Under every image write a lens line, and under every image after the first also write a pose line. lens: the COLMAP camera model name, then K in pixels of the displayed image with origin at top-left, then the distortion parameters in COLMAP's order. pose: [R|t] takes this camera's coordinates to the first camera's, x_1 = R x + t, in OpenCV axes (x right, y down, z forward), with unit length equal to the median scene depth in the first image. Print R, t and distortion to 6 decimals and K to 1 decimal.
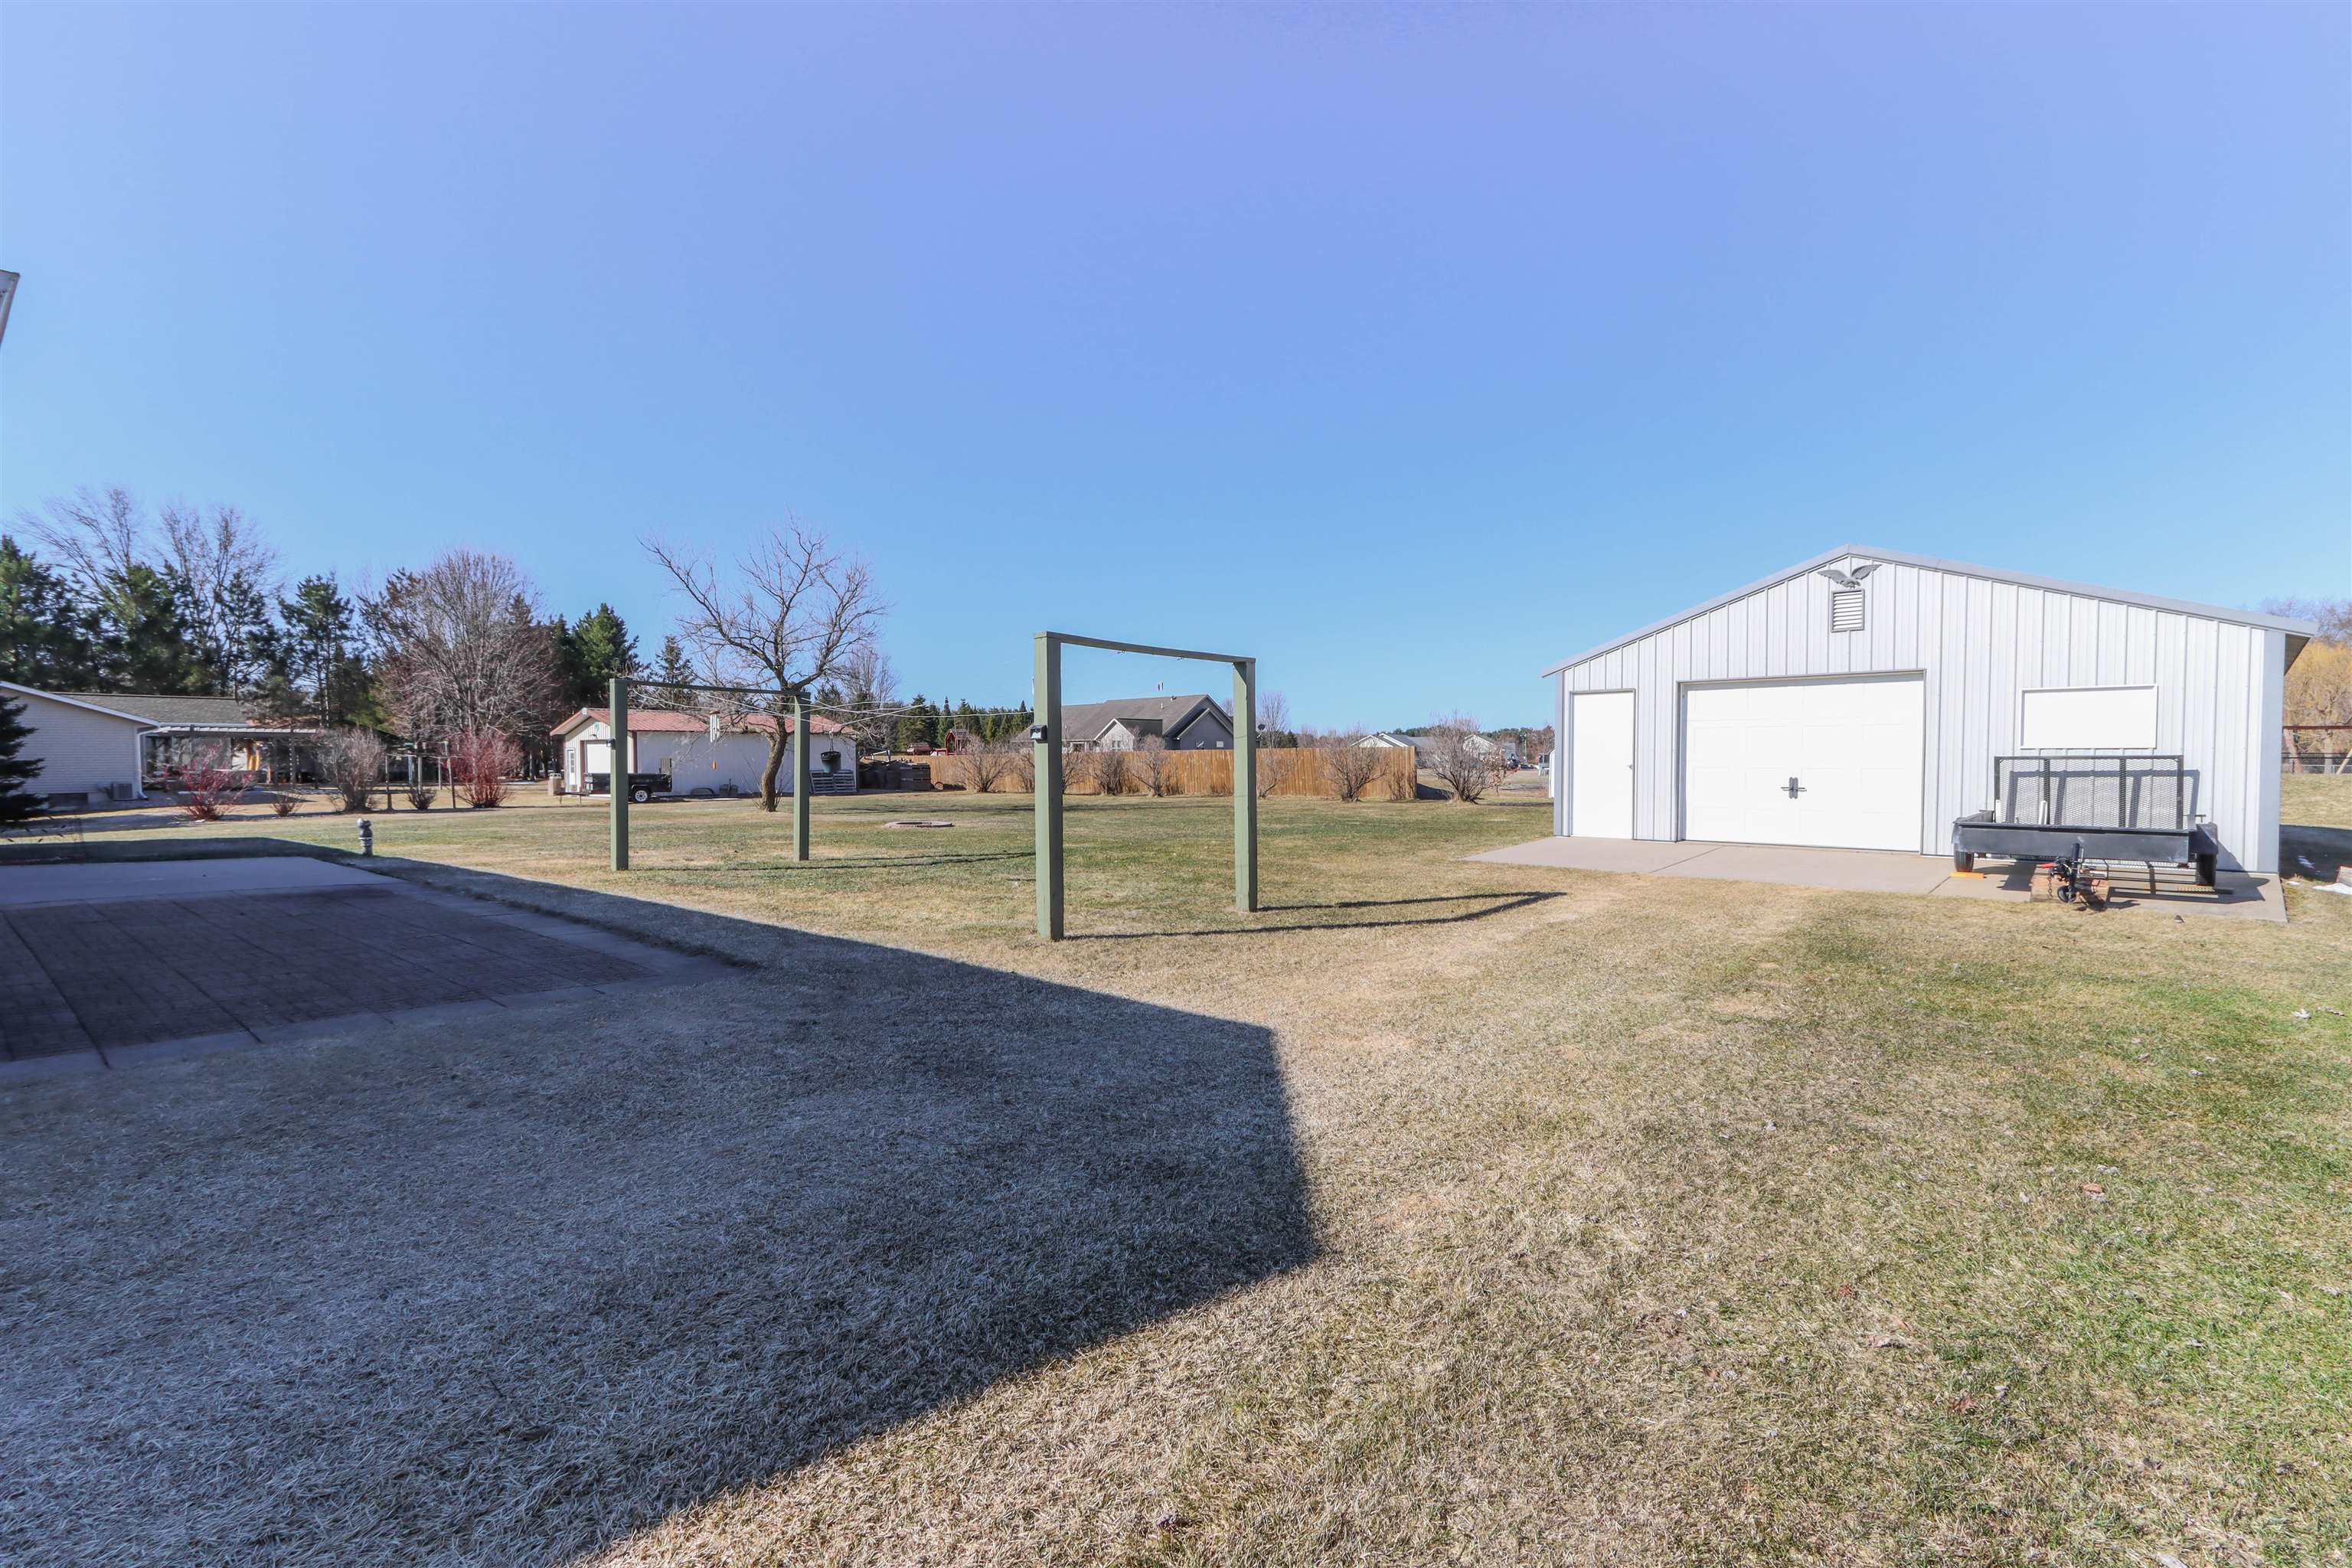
lens RADIAL K [[1080.3, 0, 1176.1], [0, 1080.3, 789.2], [0, 0, 1]] dist [-0.002438, 0.002027]
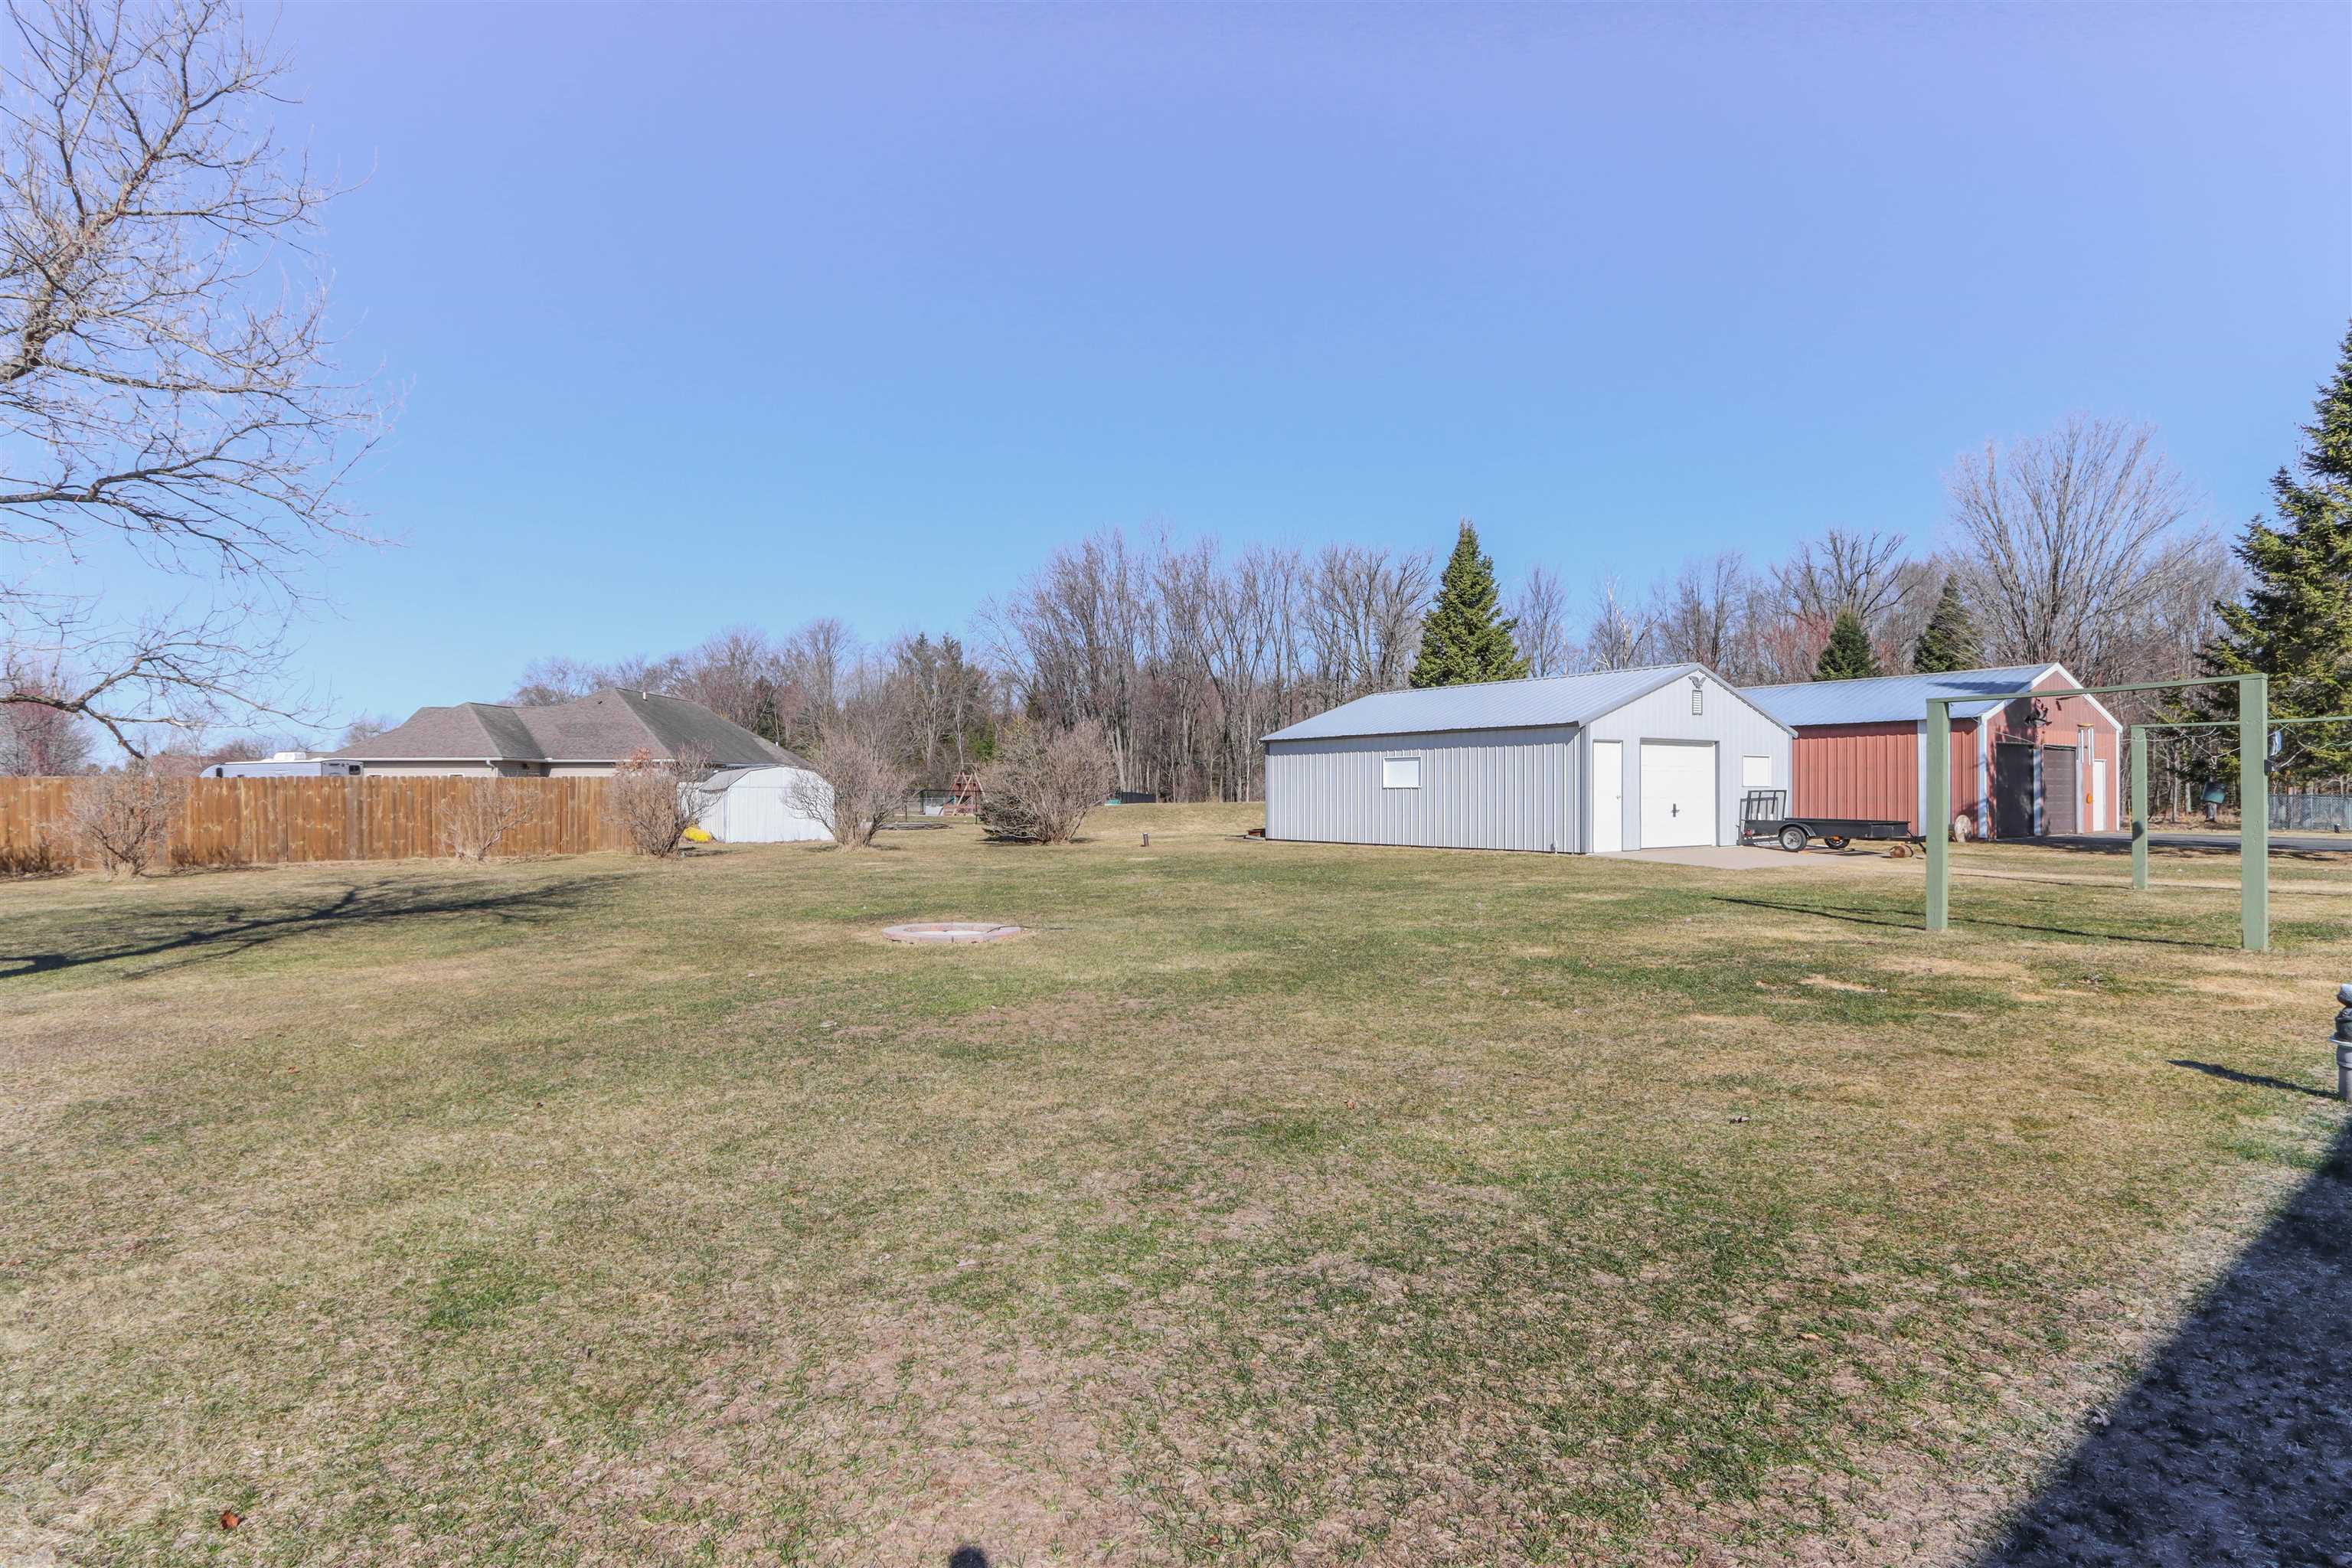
lens RADIAL K [[1201.7, 0, 1174.3], [0, 1201.7, 801.1], [0, 0, 1]] dist [-0.003508, -0.001092]
pose [[0.170939, -0.005279, 0.985268, -0.364134], [0.029936, 0.999552, 0.000161, -0.010437], [-0.984827, 0.029467, 0.171020, 0.407004]]
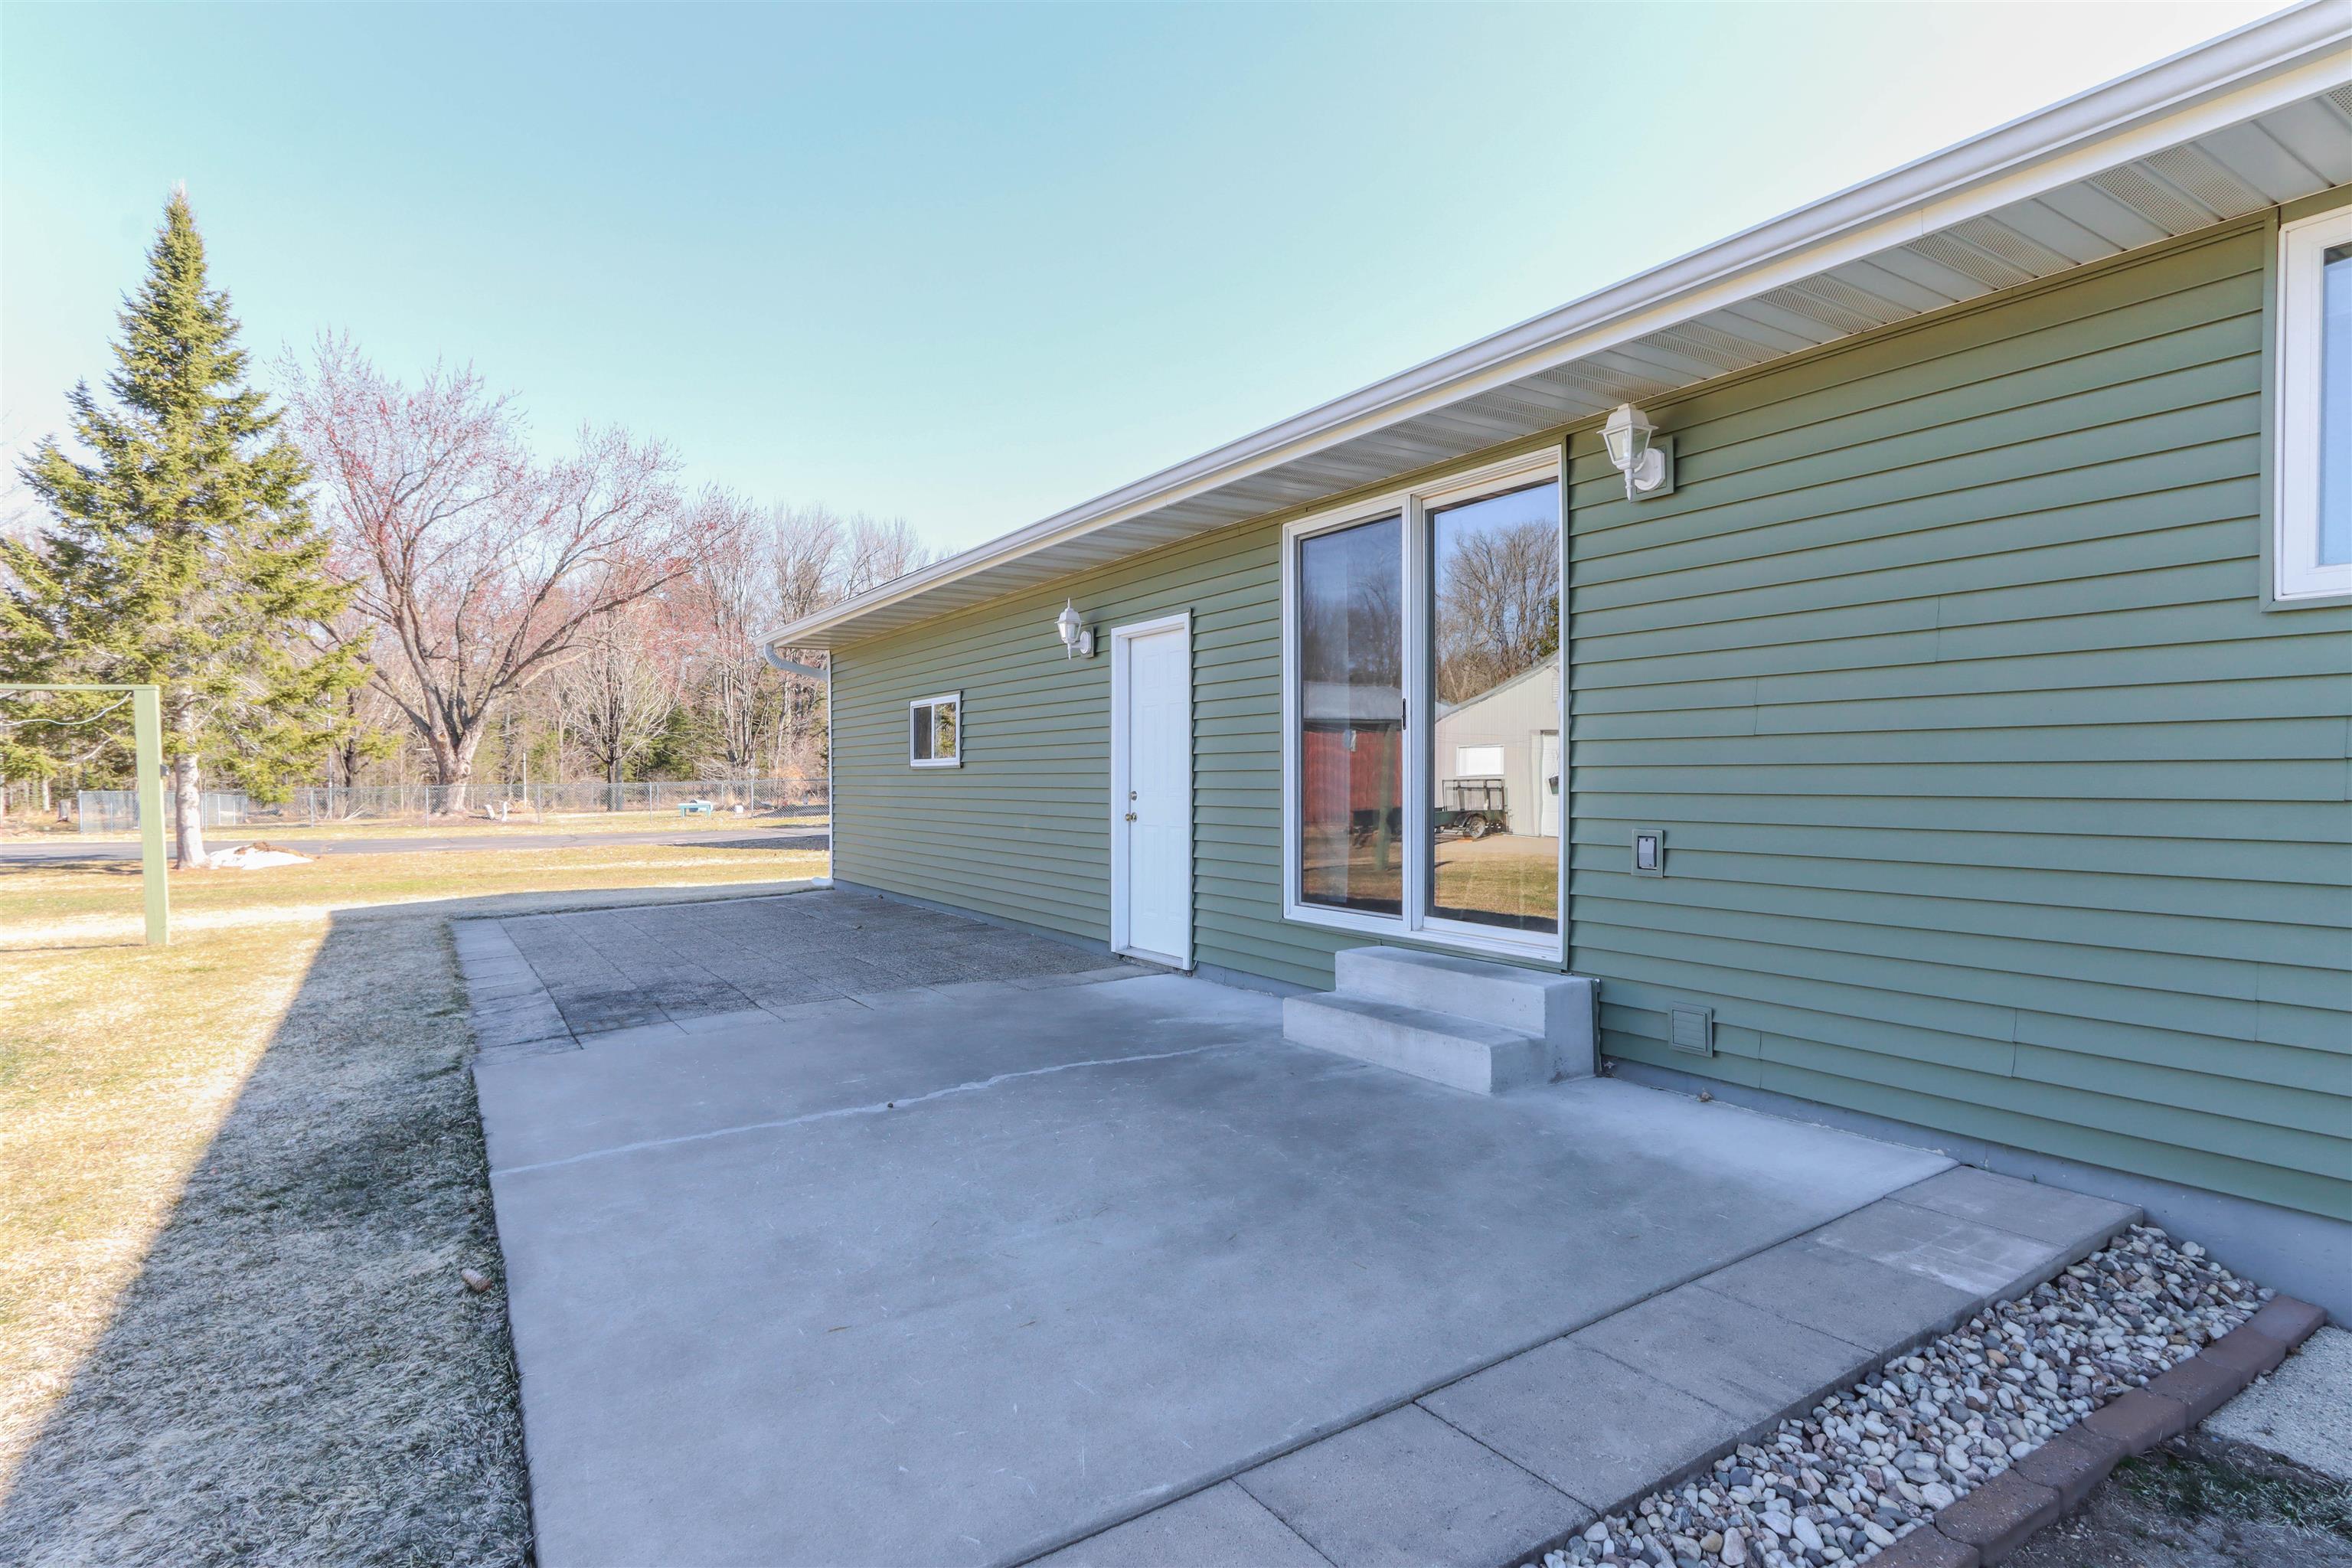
lens RADIAL K [[1201.7, 0, 1172.3], [0, 1201.7, 796.3], [0, 0, 1]] dist [-0.003508, -0.001092]
pose [[-0.955540, 0.004372, 0.294828, -0.253728], [0.018137, 0.998868, 0.043968, -0.009885], [-0.294302, 0.047360, -0.954538, 0.311436]]
